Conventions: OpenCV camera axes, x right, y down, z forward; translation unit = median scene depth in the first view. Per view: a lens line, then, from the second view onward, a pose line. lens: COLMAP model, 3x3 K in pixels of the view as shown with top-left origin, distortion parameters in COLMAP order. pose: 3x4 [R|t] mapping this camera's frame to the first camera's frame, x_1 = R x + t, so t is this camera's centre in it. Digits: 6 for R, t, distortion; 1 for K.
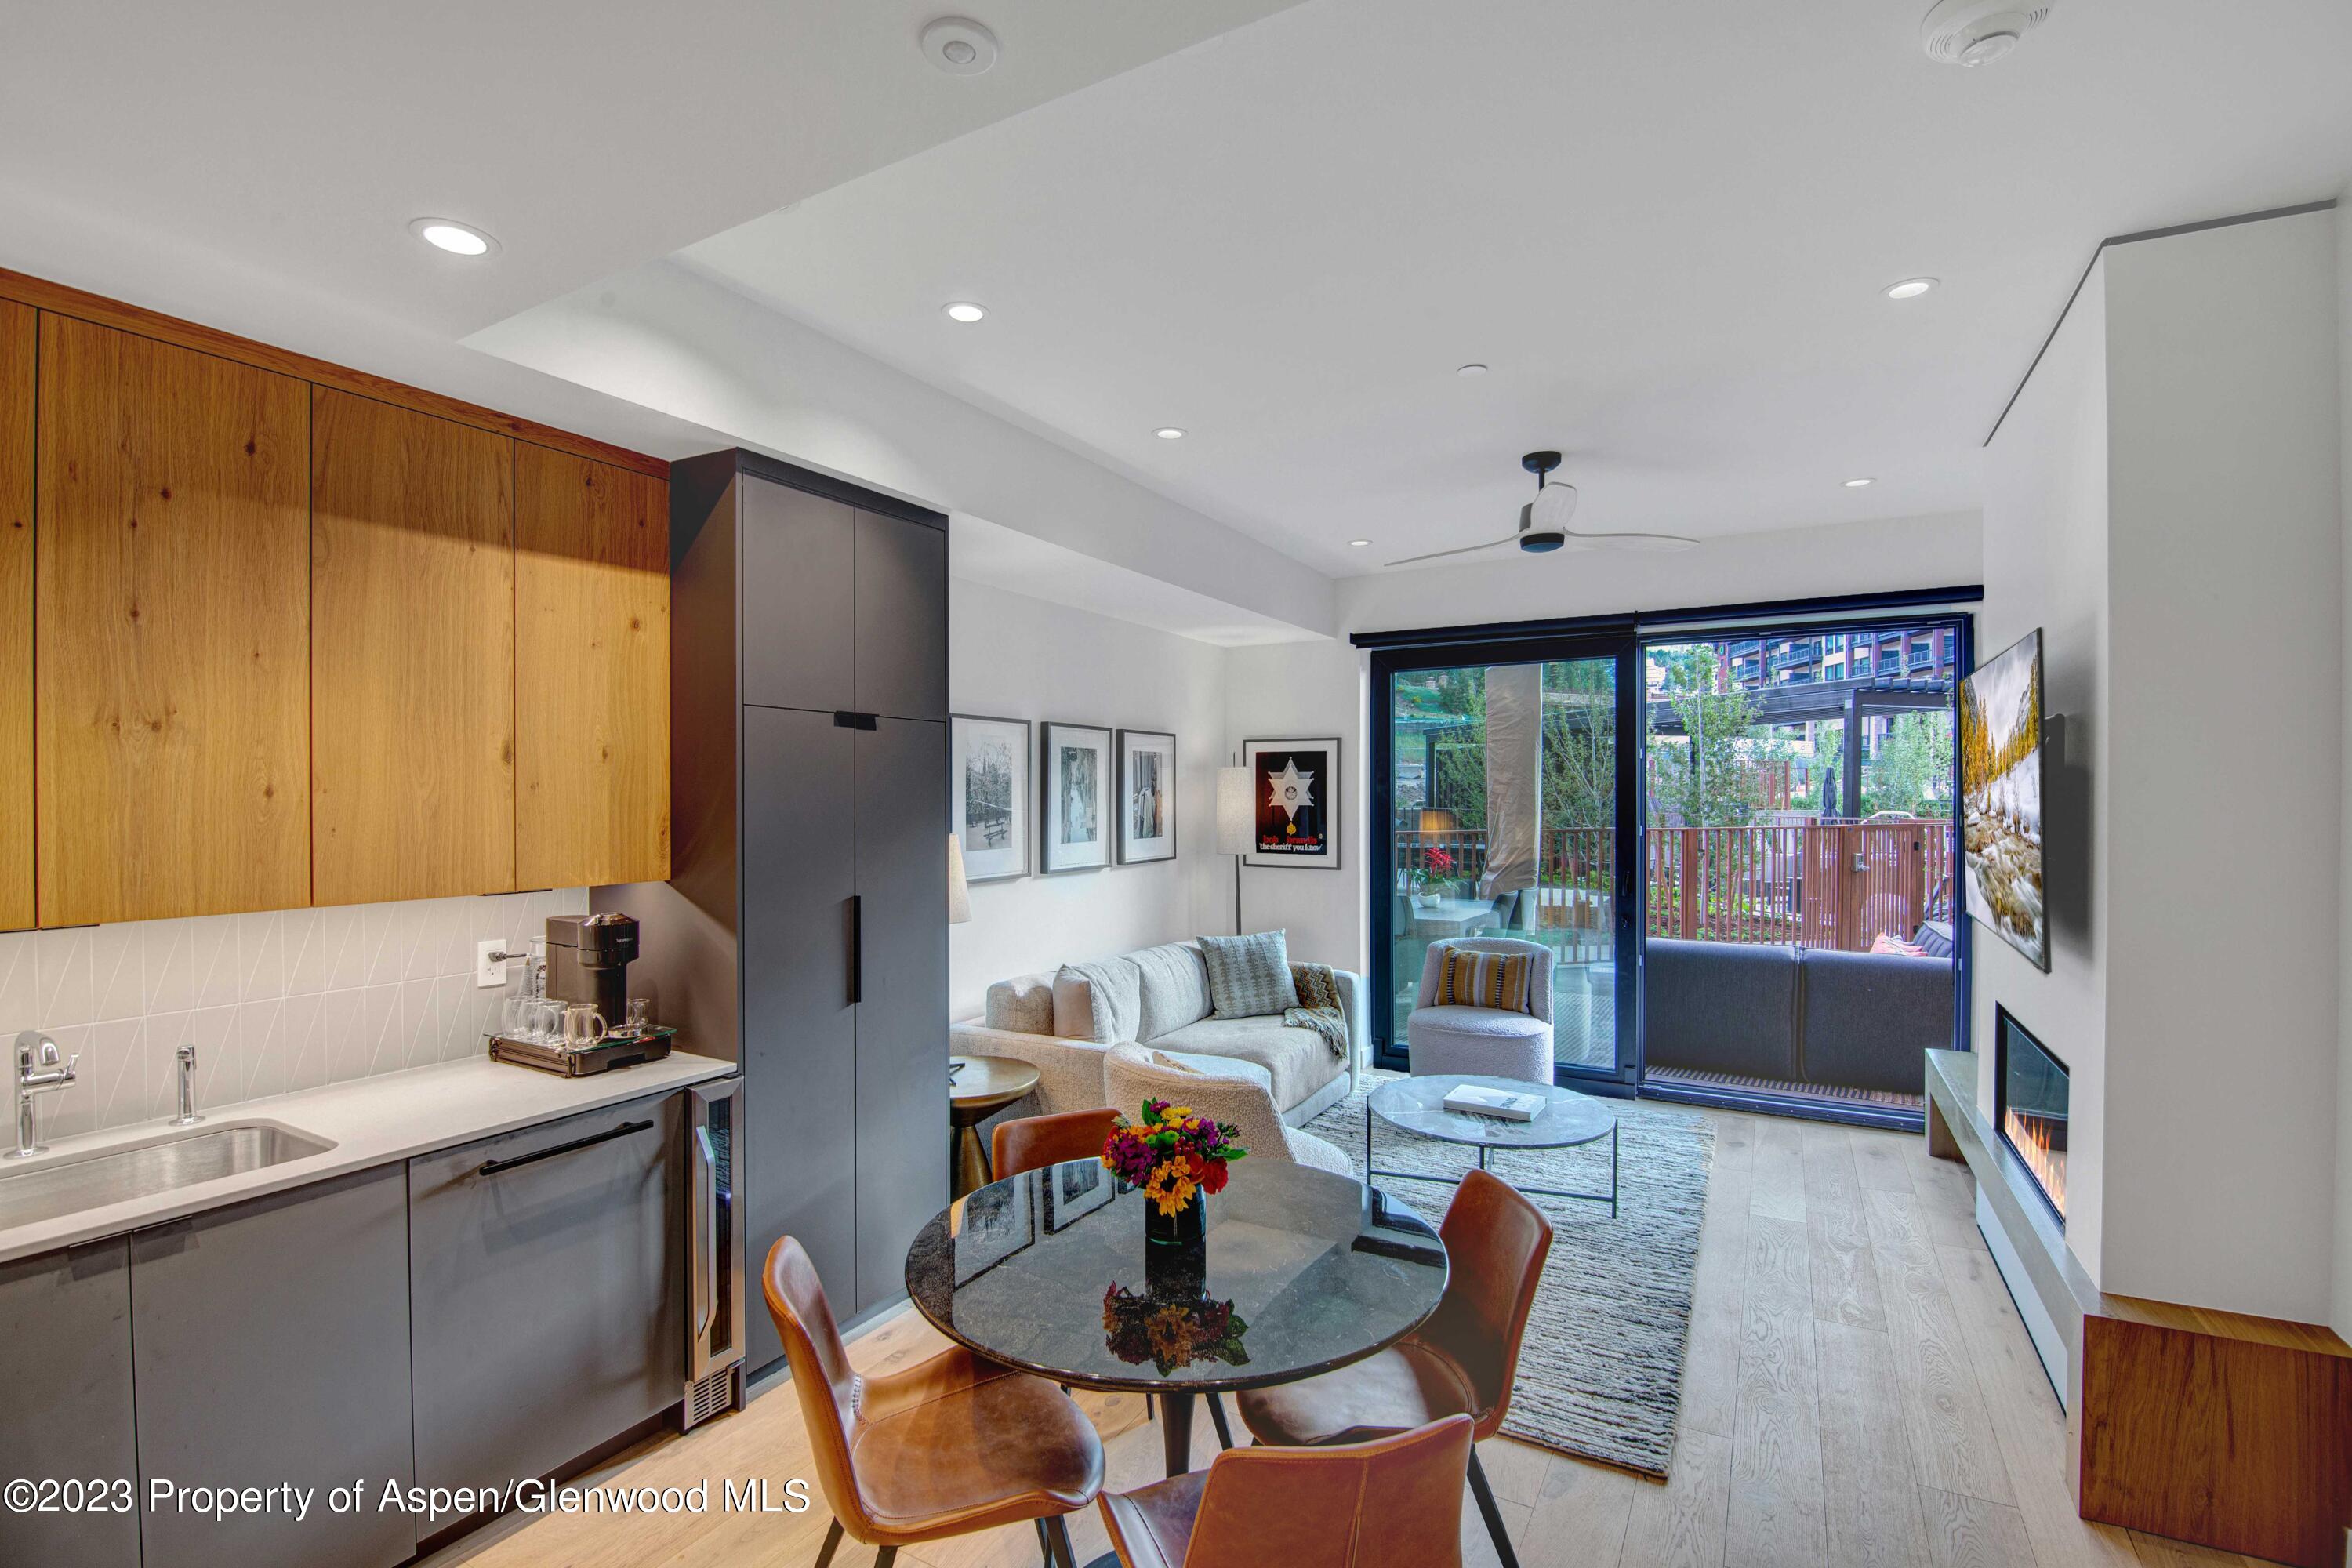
lens RADIAL K [[1076.9, 0, 1179.2], [0, 1076.9, 797.5], [0, 0, 1]] dist [-0.010834, -0.006739]
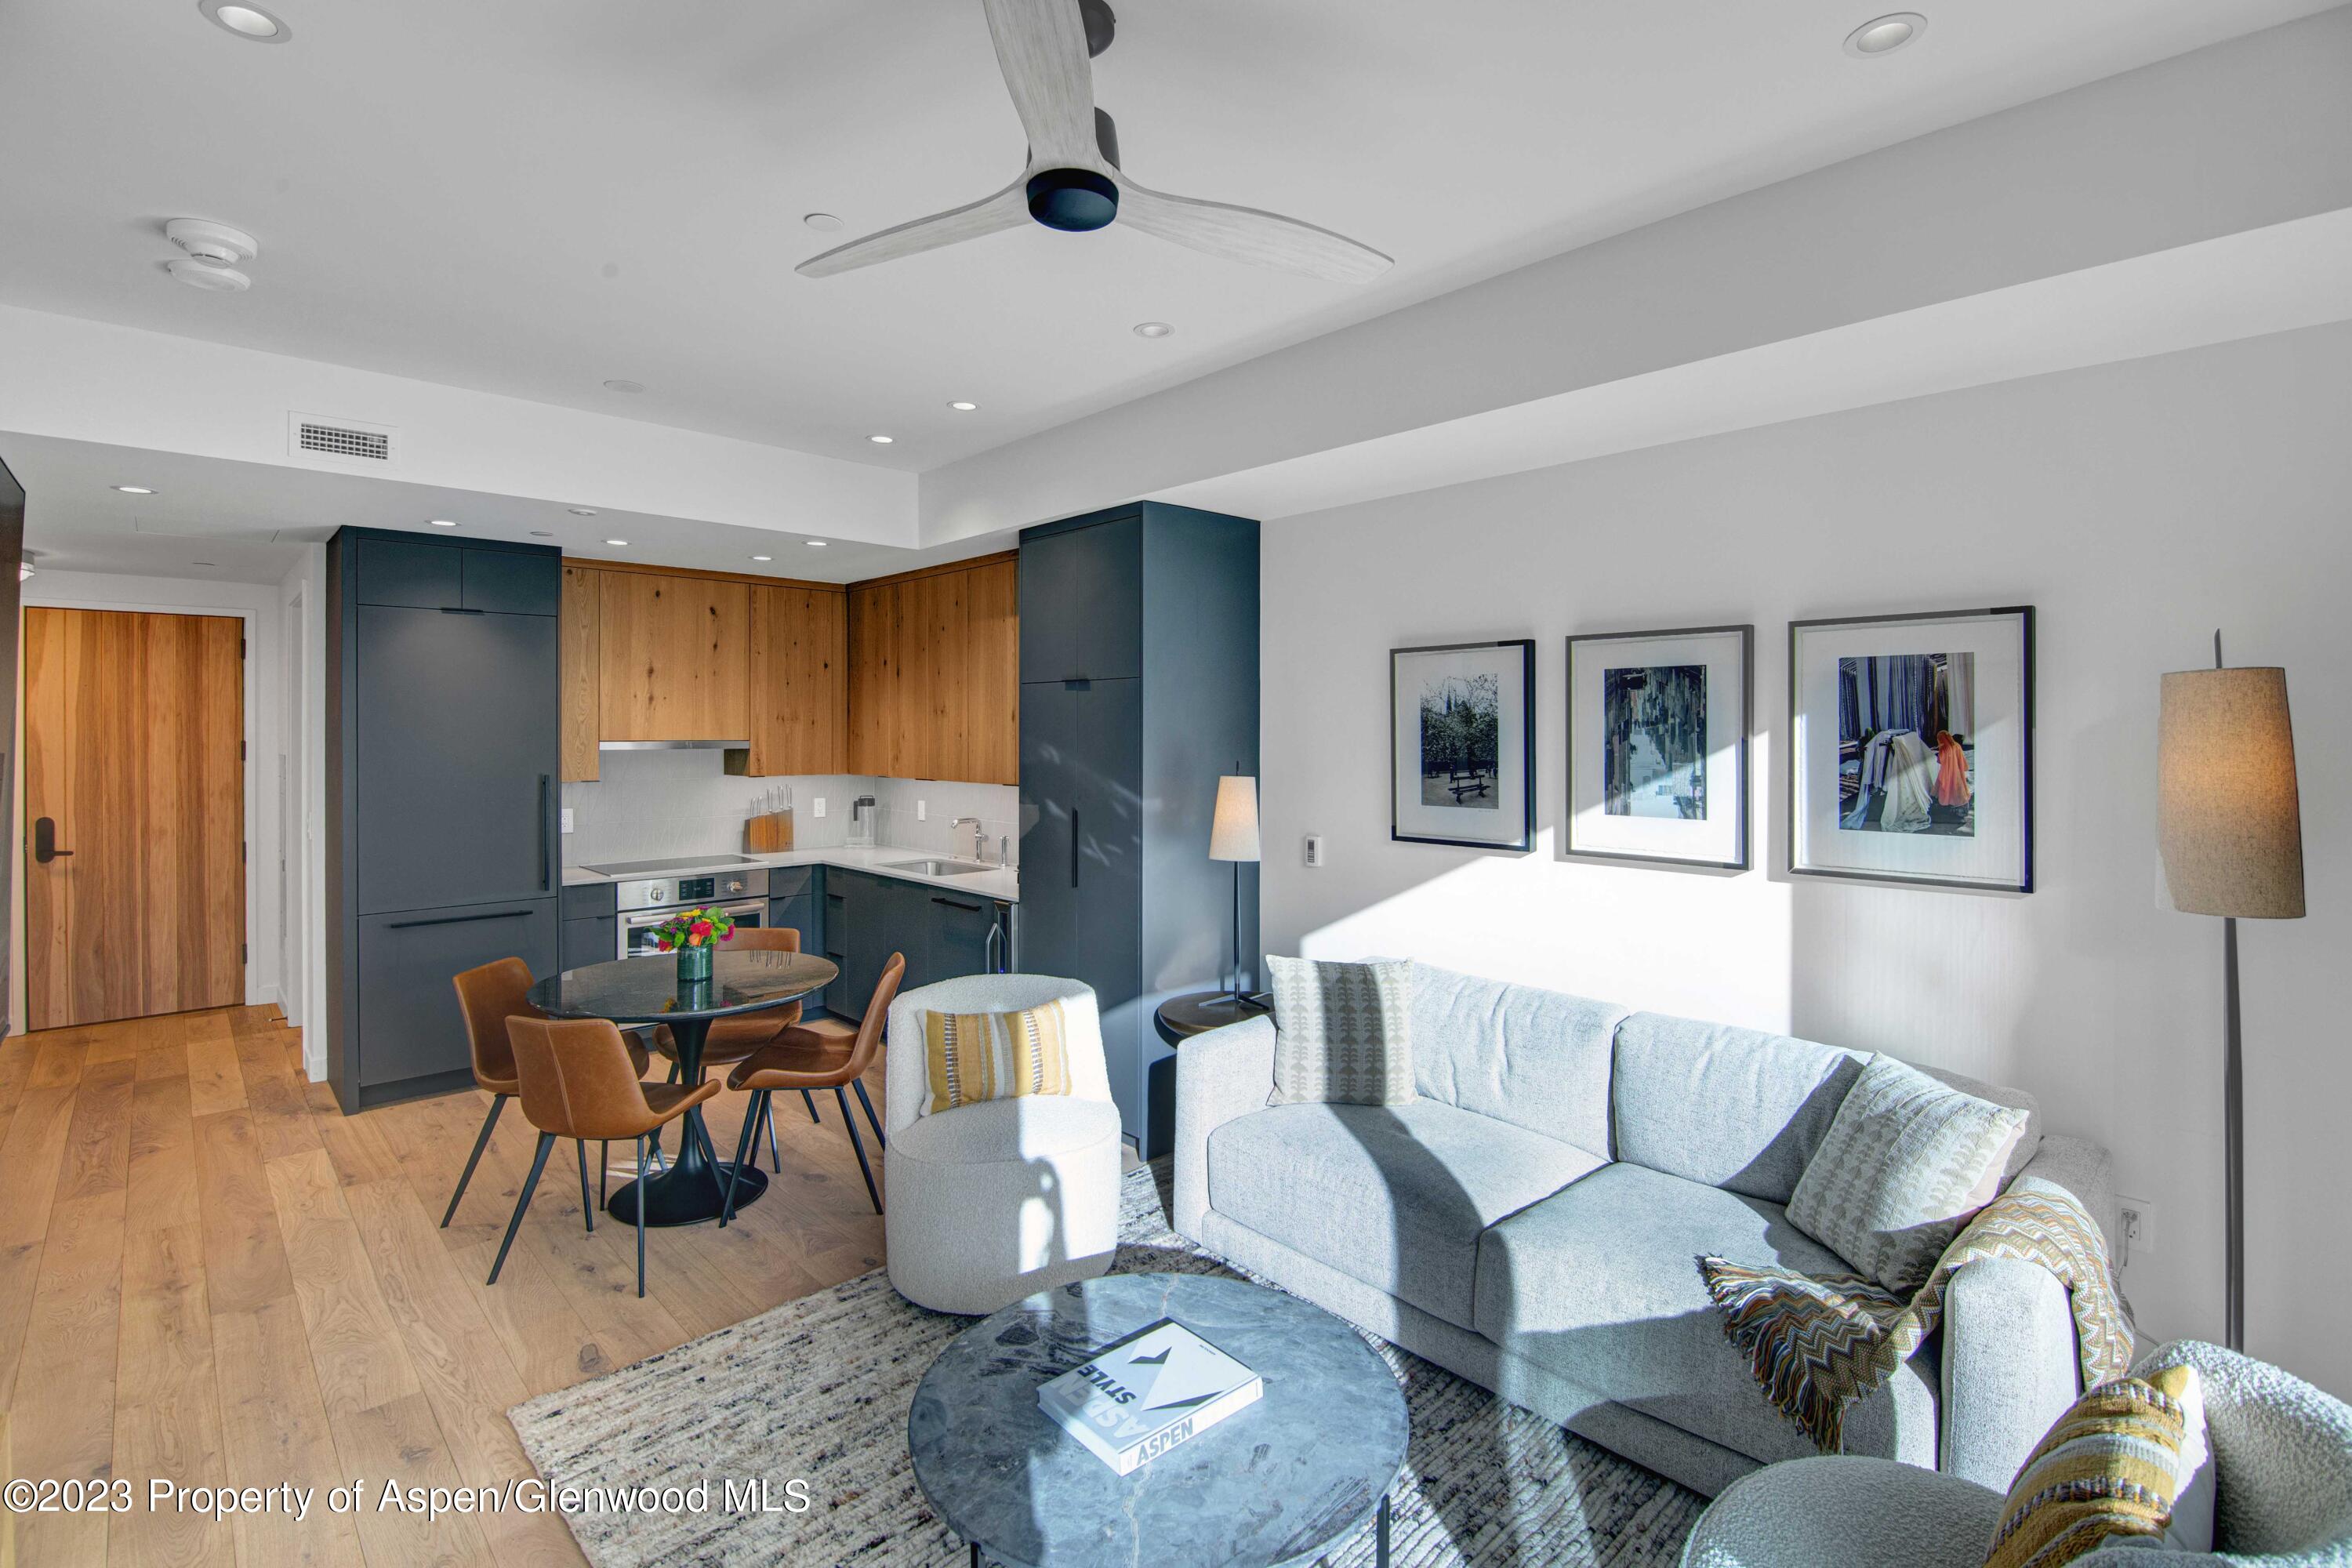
lens RADIAL K [[1132.4, 0, 1196.7], [0, 1132.4, 735.5], [0, 0, 1]] dist [-0.000538, -0.008206]
pose [[-0.311205, 0.005817, -0.950325, 1.059619], [-0.002364, 0.999973, 0.006896, -0.017165], [0.950340, 0.004393, -0.311183, 1.628499]]
